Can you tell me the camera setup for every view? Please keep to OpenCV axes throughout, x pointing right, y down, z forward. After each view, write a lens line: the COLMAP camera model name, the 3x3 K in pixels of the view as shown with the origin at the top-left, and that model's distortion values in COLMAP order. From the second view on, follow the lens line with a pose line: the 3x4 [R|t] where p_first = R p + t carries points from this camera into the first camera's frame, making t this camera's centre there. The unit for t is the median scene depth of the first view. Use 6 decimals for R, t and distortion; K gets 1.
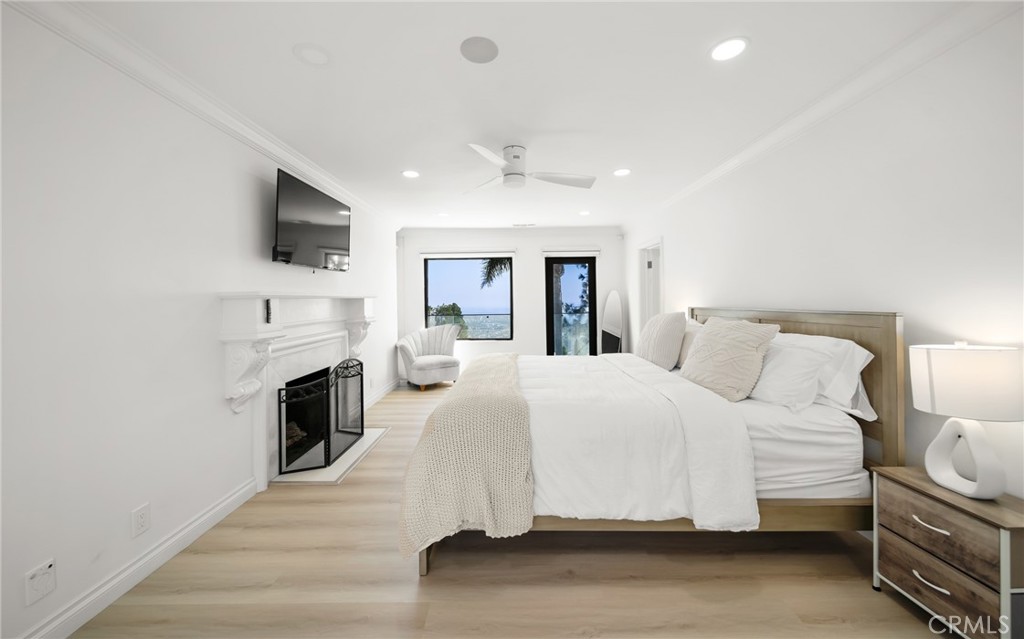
lens RADIAL K [[370.9, 0, 509.6], [0, 370.9, 297.2], [0, 0, 1]] dist [-0.000289, -0.000128]
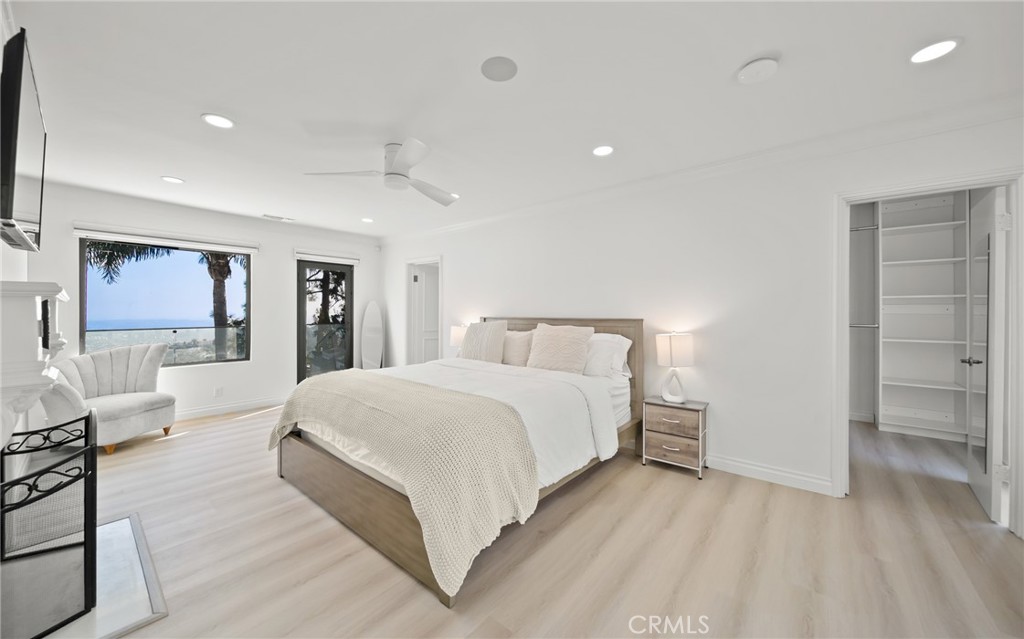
lens RADIAL K [[365.2, 0, 510.4], [0, 365.2, 309.3], [0, 0, 1]] dist [0.001204, 0.000081]
pose [[0.642741, 0.015260, 0.765932, -0.434995], [-0.016935, 0.999840, -0.005709, 0.006742], [-0.765896, -0.009302, 0.642897, 0.159342]]
